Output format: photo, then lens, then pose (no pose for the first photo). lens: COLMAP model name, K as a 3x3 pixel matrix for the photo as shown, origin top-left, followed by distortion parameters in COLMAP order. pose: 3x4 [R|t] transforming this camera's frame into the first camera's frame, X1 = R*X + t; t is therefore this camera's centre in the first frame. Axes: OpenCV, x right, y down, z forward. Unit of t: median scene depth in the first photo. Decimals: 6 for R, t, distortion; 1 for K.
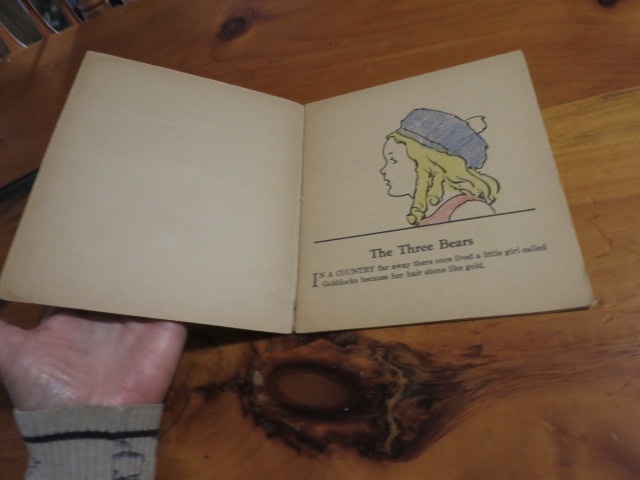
lens RADIAL K [[446.8, 0, 320.0], [0, 446.8, 240.0], [0, 0, 1]] dist [-0.039302, 0.000169]
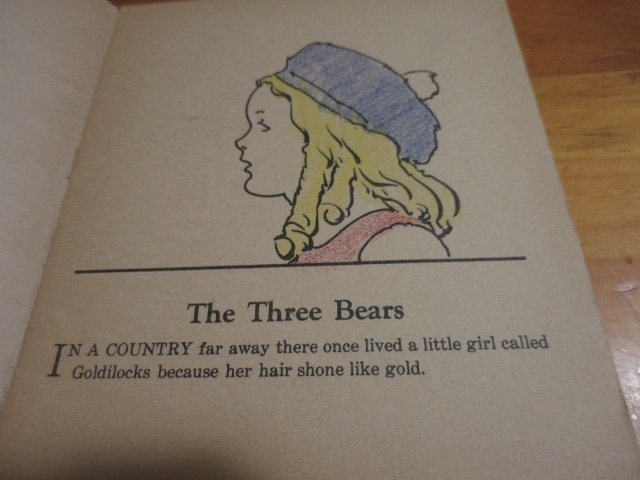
lens RADIAL K [[446.8, 0, 320.0], [0, 446.8, 240.0], [0, 0, 1]] dist [-0.039302, 0.000169]
pose [[0.958135, 0.105748, 0.266073, 0.114089], [-0.110132, 0.993916, 0.001569, -0.060013], [-0.264288, -0.030806, 0.963952, 0.527007]]
